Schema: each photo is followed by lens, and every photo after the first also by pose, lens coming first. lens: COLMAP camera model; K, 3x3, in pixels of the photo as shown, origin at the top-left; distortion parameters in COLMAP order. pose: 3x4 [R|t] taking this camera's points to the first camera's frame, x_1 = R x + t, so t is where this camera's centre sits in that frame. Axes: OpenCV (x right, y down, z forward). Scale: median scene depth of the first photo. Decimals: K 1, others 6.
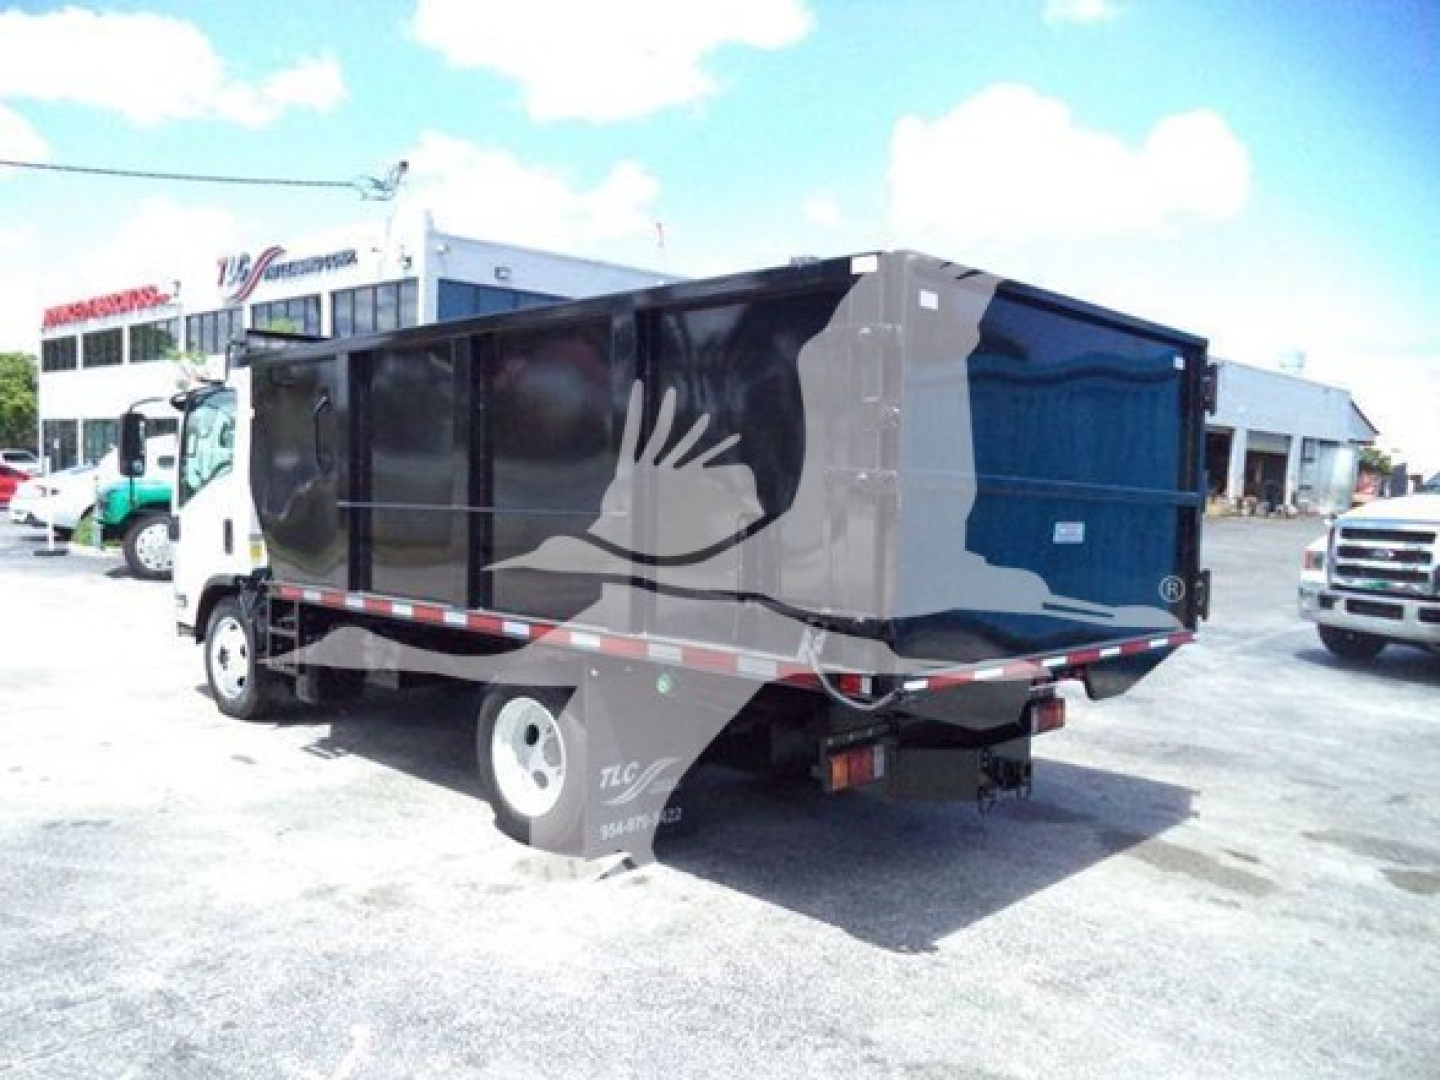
lens RADIAL K [[1162.6, 0, 737.5], [0, 1162.6, 546.3], [0, 0, 1]] dist [-0.019958, 0.002108]
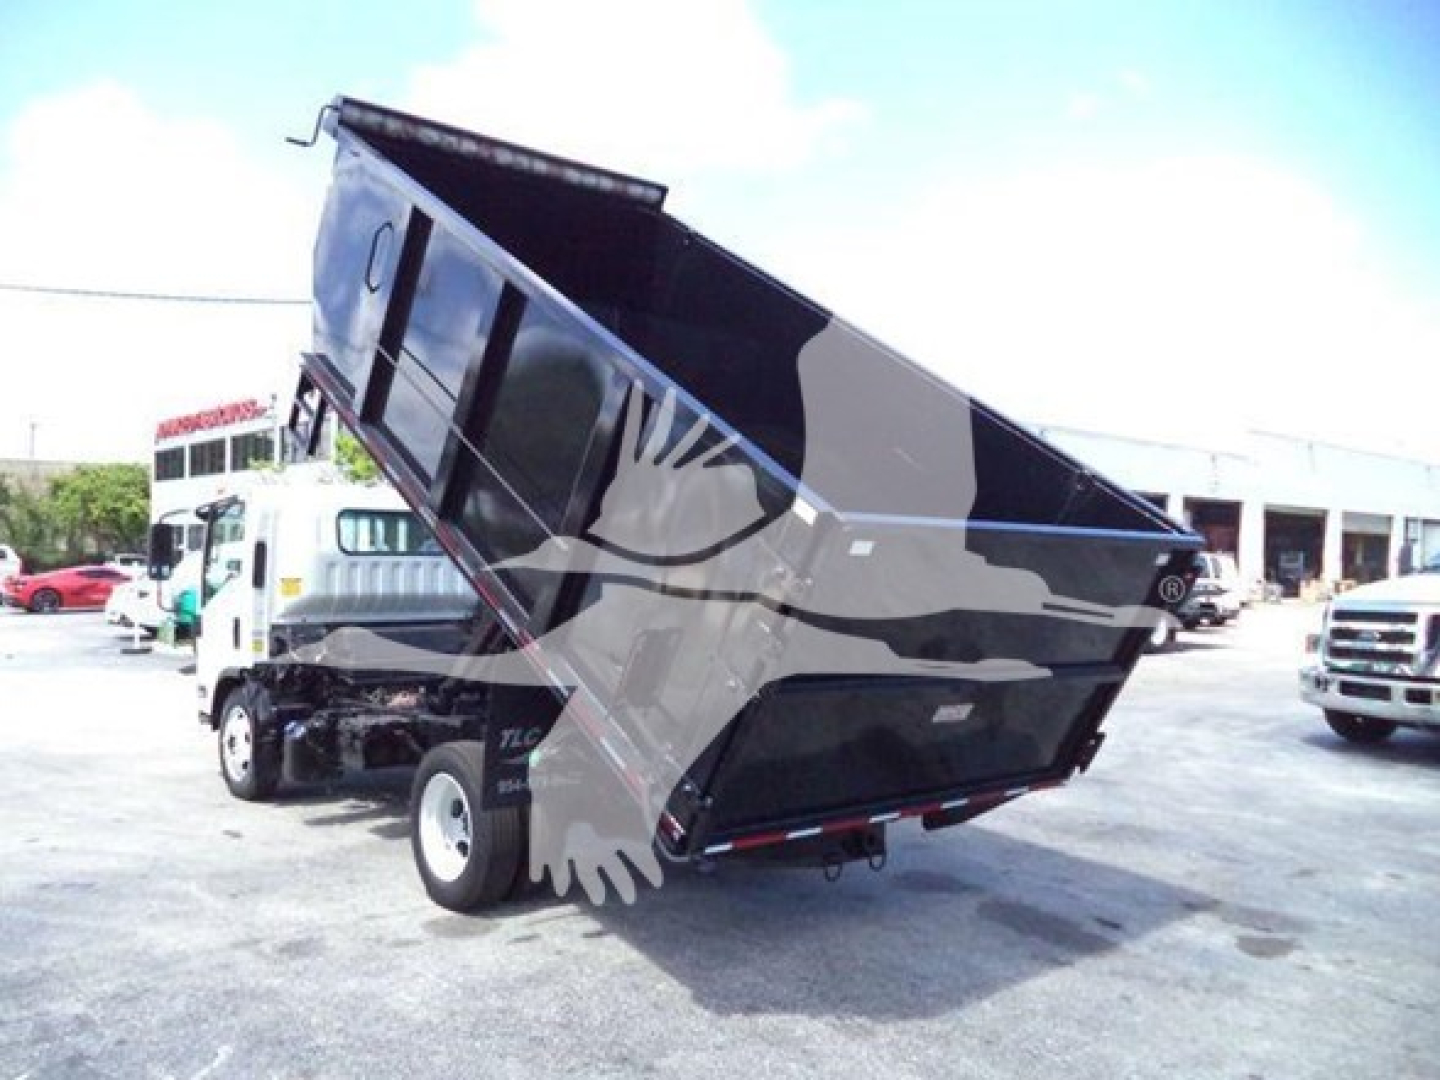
lens RADIAL K [[1155.7, 0, 720.0], [0, 1155.7, 540.0], [0, 0, 1]] dist [-0.029767, 0.002389]
pose [[0.996448, -0.019667, -0.081882, 0.111453], [0.012636, 0.996257, -0.085517, 0.002629], [0.083258, 0.084179, 0.992966, -0.063654]]
